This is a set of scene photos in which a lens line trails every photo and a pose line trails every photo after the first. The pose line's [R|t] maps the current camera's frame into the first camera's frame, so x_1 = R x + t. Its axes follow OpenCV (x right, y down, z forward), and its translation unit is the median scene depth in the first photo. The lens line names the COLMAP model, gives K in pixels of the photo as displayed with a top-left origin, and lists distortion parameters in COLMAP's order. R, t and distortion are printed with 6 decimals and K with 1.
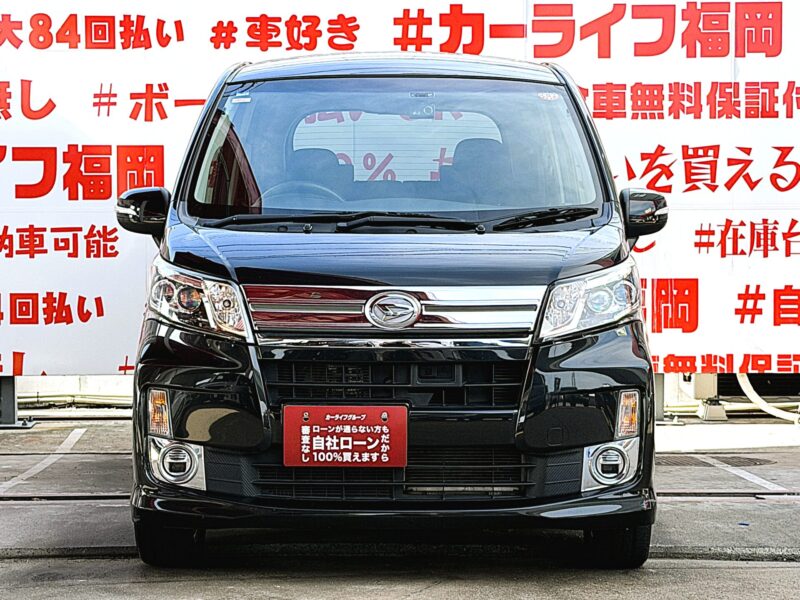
lens RADIAL K [[2199.8, 0, 337.5], [0, 2199.8, 285.6], [0, 0, 1]] dist [0.082296, 0.000000]
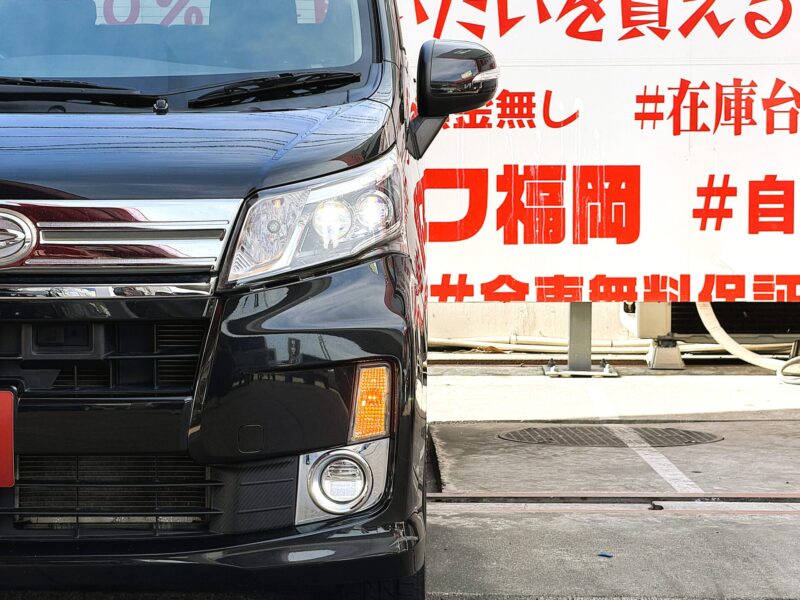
lens RADIAL K [[2682.3, 0, 396.1], [0, 2682.3, 294.3], [0, 0, 1]] dist [0.108232, 0.000000]
pose [[0.999890, 0.000289, -0.014819, 0.143746], [0.000548, 0.998404, 0.056477, -0.015217], [0.014811, -0.056479, 0.998294, 0.224529]]
